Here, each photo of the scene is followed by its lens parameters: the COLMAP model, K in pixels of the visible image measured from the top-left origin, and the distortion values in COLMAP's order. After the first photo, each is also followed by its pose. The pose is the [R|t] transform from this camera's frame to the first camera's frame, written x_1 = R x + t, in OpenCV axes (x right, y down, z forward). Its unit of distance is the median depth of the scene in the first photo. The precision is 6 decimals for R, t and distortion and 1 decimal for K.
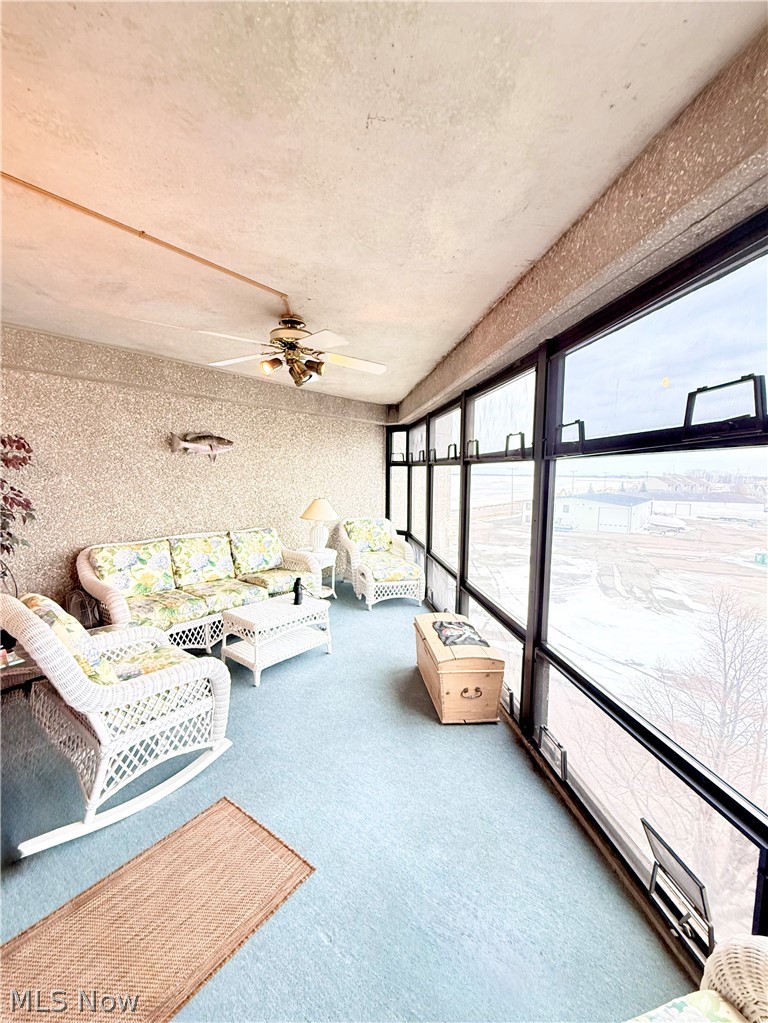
lens RADIAL K [[425.7, 0, 383.9], [0, 425.7, 512.2], [0, 0, 1]] dist [0.000466, 0.000036]
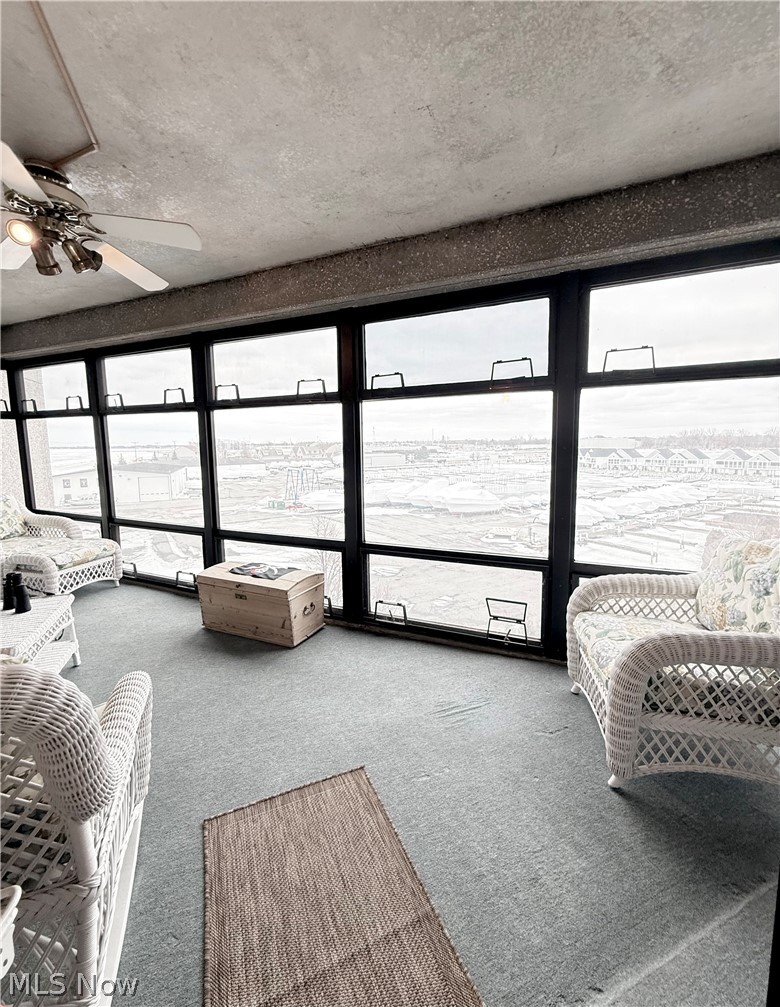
lens RADIAL K [[413.3, 0, 398.7], [0, 413.3, 486.5], [0, 0, 1]] dist [0.000080, 0.000130]
pose [[0.495851, -0.110047, 0.861407, -0.578518], [0.098467, 0.992666, 0.070135, 0.050163], [-0.862807, 0.050043, 0.503050, 0.231251]]
